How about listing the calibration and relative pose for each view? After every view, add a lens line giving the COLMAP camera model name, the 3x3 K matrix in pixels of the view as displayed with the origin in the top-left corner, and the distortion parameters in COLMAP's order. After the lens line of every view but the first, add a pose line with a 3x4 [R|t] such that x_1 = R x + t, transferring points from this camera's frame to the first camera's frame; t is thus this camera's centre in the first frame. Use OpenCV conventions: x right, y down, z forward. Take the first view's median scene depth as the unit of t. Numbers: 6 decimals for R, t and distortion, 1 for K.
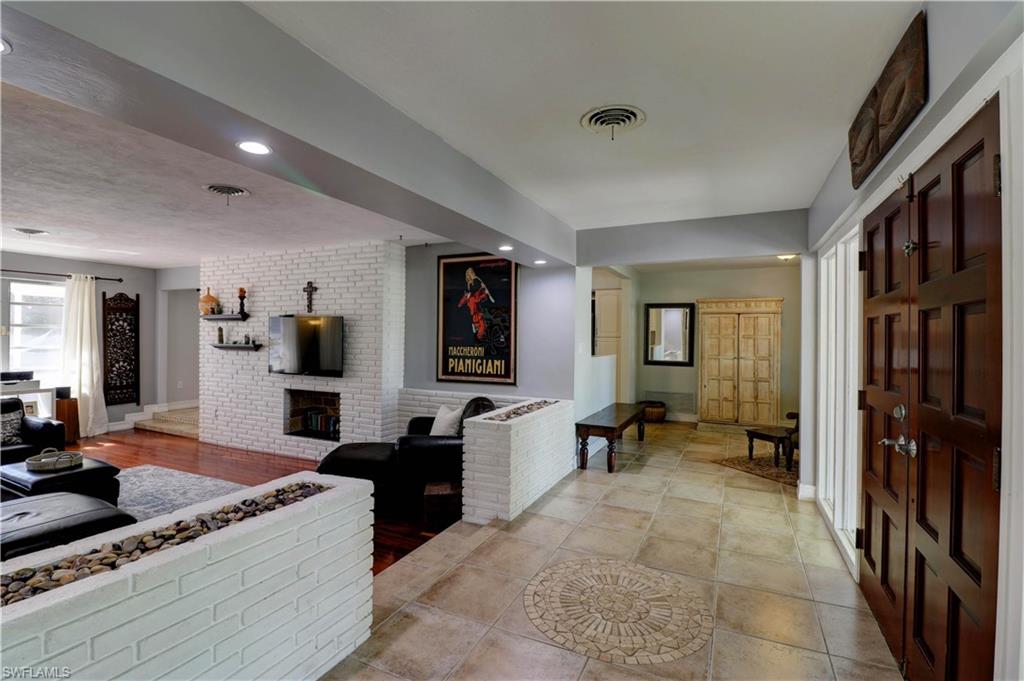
lens RADIAL K [[474.4, 0, 506.5], [0, 474.4, 335.1], [0, 0, 1]] dist [-0.001591, -0.011217]
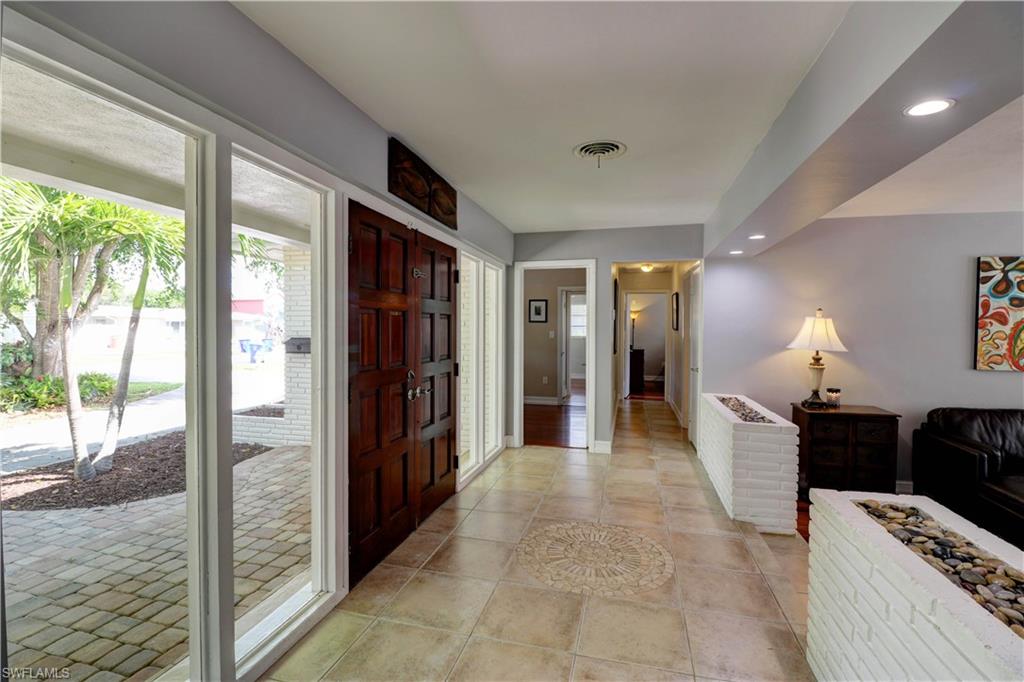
lens RADIAL K [[474.4, 0, 509.9], [0, 474.4, 336.7], [0, 0, 1]] dist [-0.001591, -0.011217]
pose [[-0.980593, -0.010448, -0.195776, 0.274435], [-0.012388, 0.999885, 0.008691, 0.005764], [0.195663, 0.010948, -0.980610, 0.866495]]
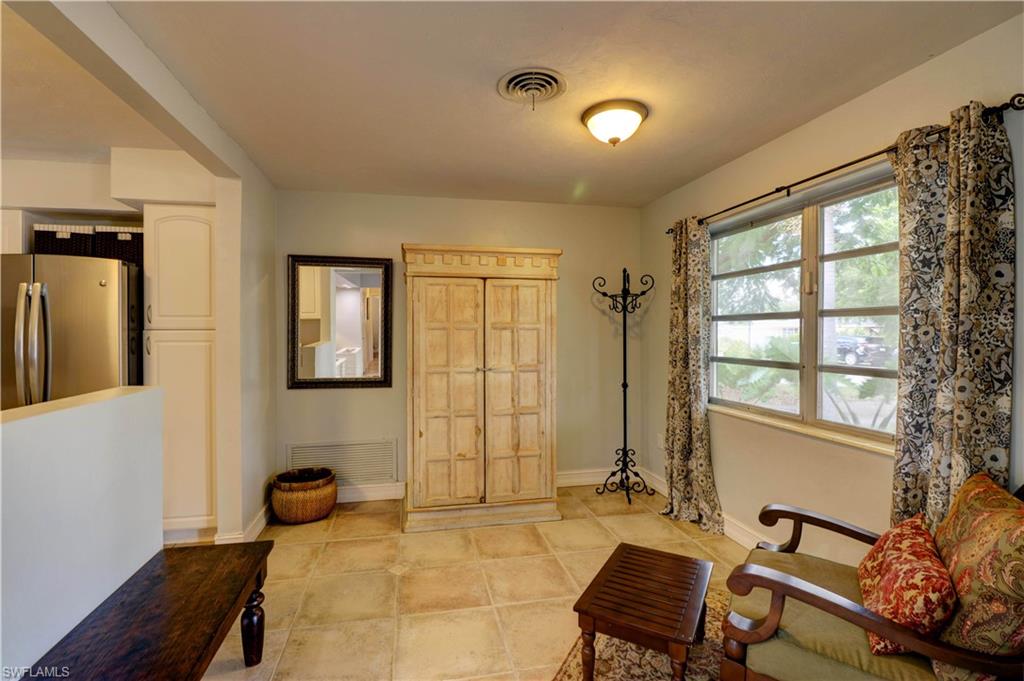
lens RADIAL K [[474.4, 0, 508.6], [0, 474.4, 335.9], [0, 0, 1]] dist [-0.001591, -0.011217]
pose [[0.791062, -0.016585, 0.611512, 0.246086], [0.007234, 0.999816, 0.017759, 0.005767], [-0.611694, -0.009625, 0.791036, 0.697438]]
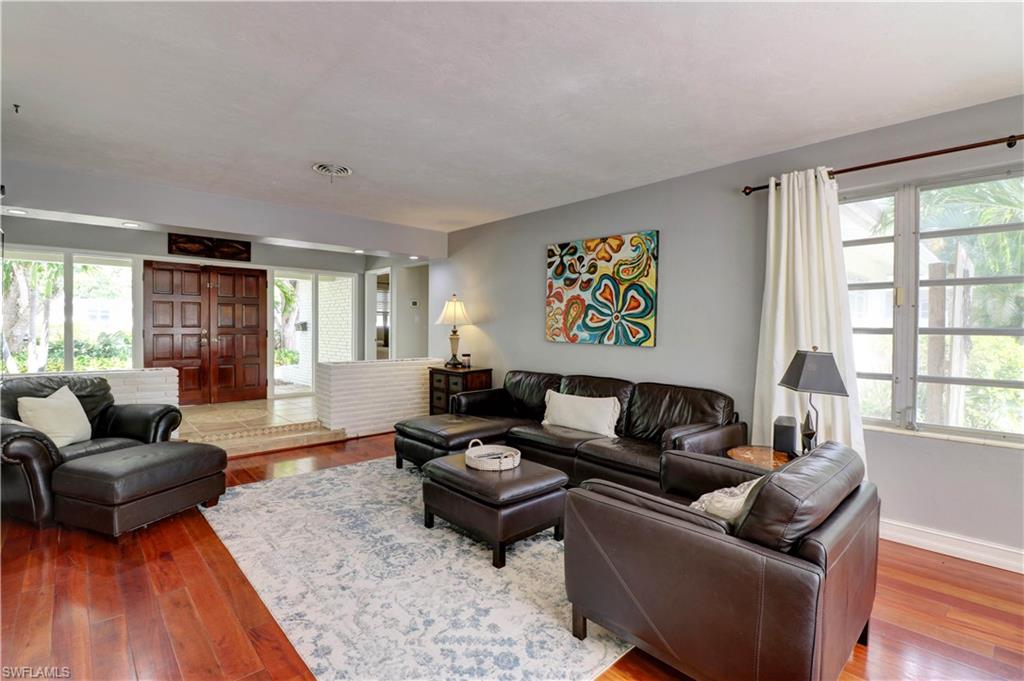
lens RADIAL K [[474.4, 0, 508.4], [0, 474.4, 334.5], [0, 0, 1]] dist [-0.001591, -0.011217]
pose [[-0.928702, -0.023091, 0.370107, -0.839097], [-0.019314, 0.999717, 0.013908, 0.032232], [-0.370324, 0.005768, -0.928885, 1.135468]]
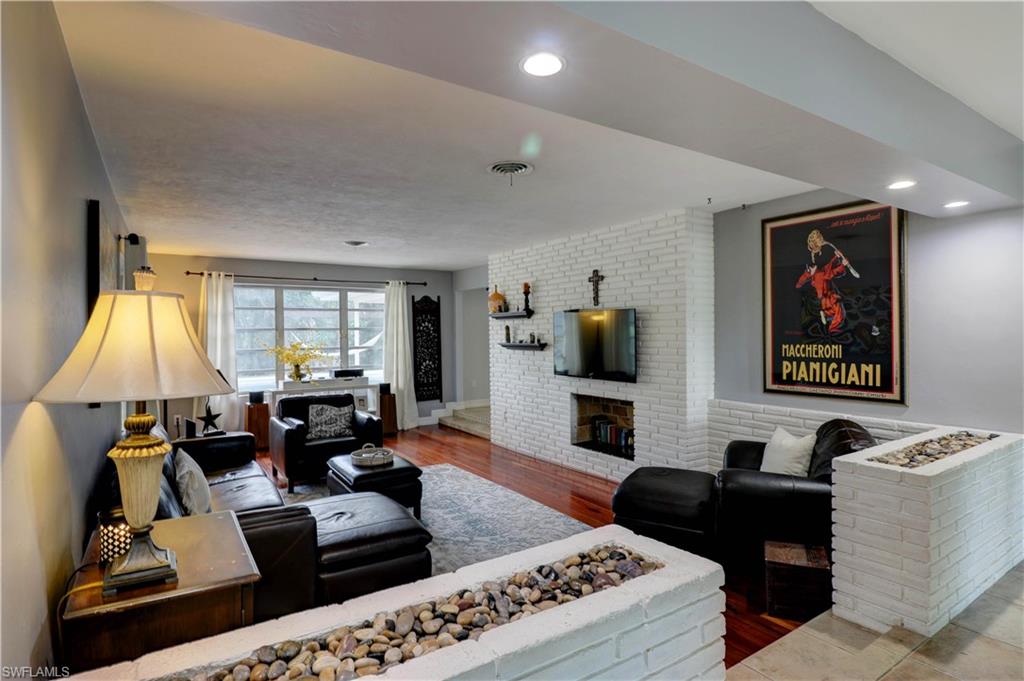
lens RADIAL K [[528.5, 0, 506.1], [0, 528.5, 333.2], [0, 0, 1]] dist [0.001707, -0.002434]
pose [[0.853981, -0.018556, -0.519973, -0.057490], [0.021099, 0.999777, -0.001026, -0.000607], [0.519876, -0.010095, 0.854182, 0.096138]]
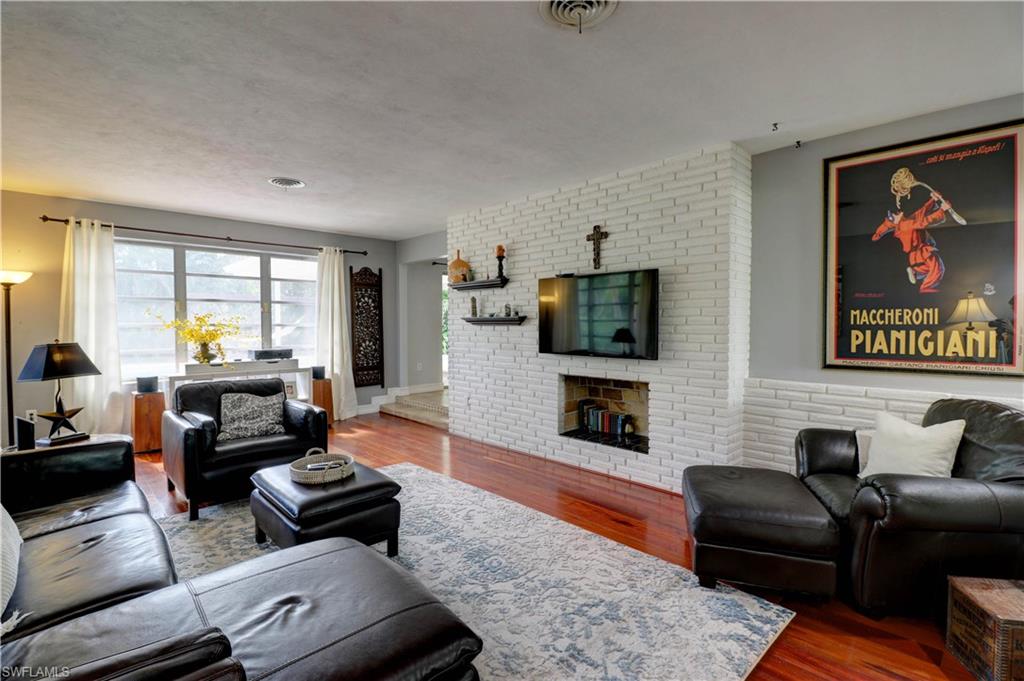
lens RADIAL K [[474.4, 0, 505.4], [0, 474.4, 335.3], [0, 0, 1]] dist [-0.001591, -0.011217]
pose [[0.935195, -0.003312, -0.354118, -0.291617], [0.012382, 0.999651, 0.023352, 0.034069], [0.353917, -0.026223, 0.934909, 0.278765]]
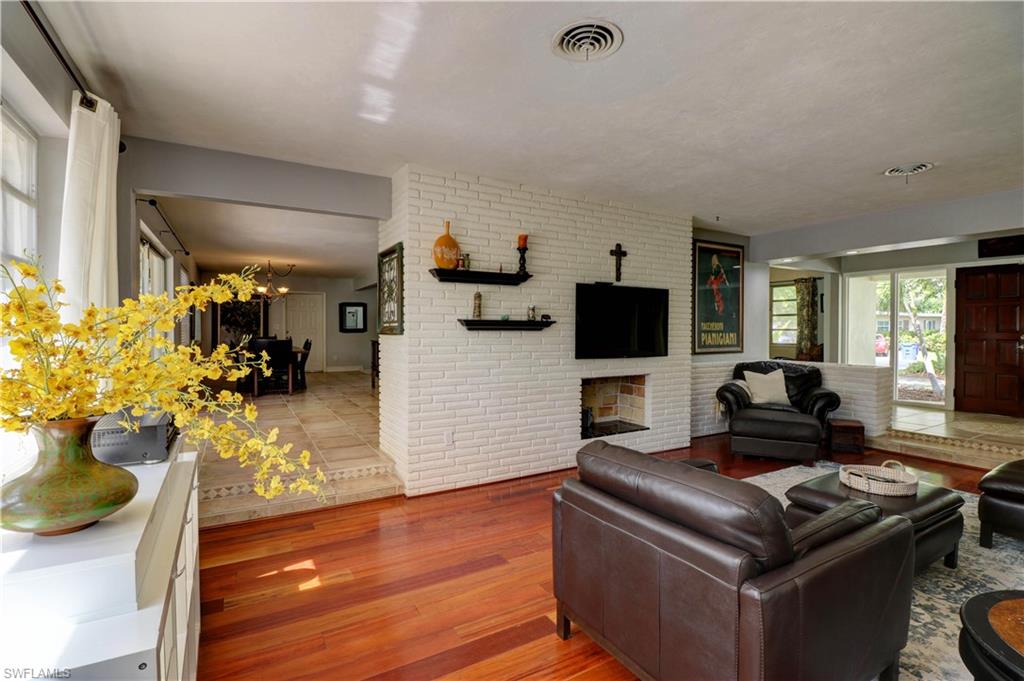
lens RADIAL K [[474.4, 0, 502.9], [0, 474.4, 341.5], [0, 0, 1]] dist [-0.001591, -0.011217]
pose [[0.568721, -0.028918, 0.822022, -1.208923], [0.002018, 0.999428, 0.033763, 0.027959], [-0.822528, -0.017543, 0.568454, 0.696611]]
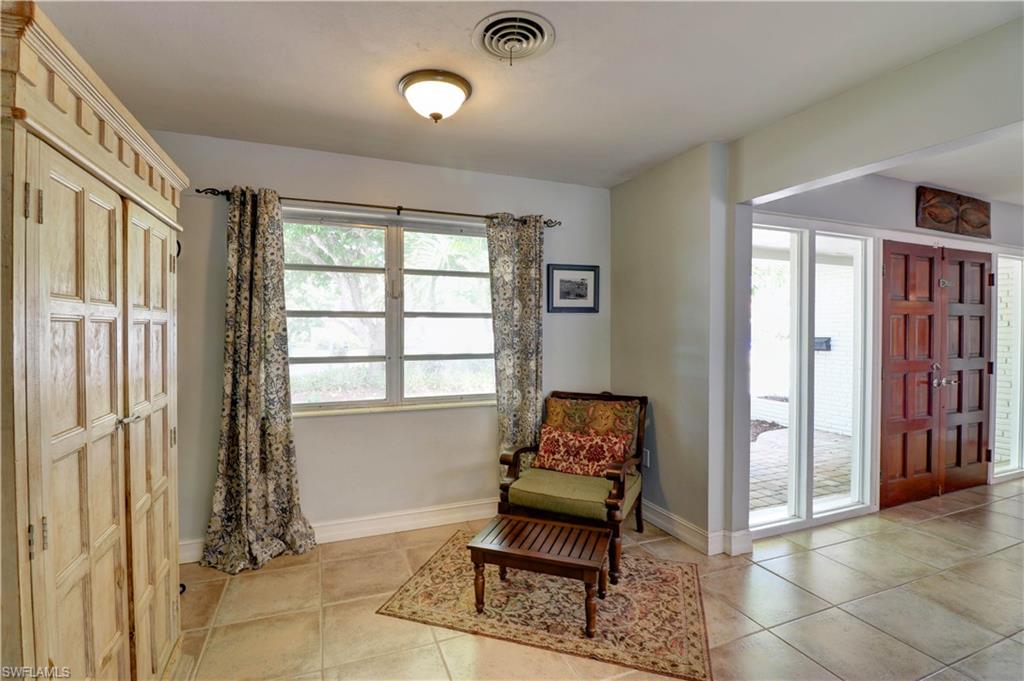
lens RADIAL K [[474.4, 0, 508.1], [0, 474.4, 333.5], [0, 0, 1]] dist [-0.001591, -0.011217]
pose [[-0.735316, -0.016808, 0.677516, 0.274906], [-0.012460, 0.999859, 0.011282, 0.008912], [-0.677610, -0.000146, -0.735421, 1.188215]]
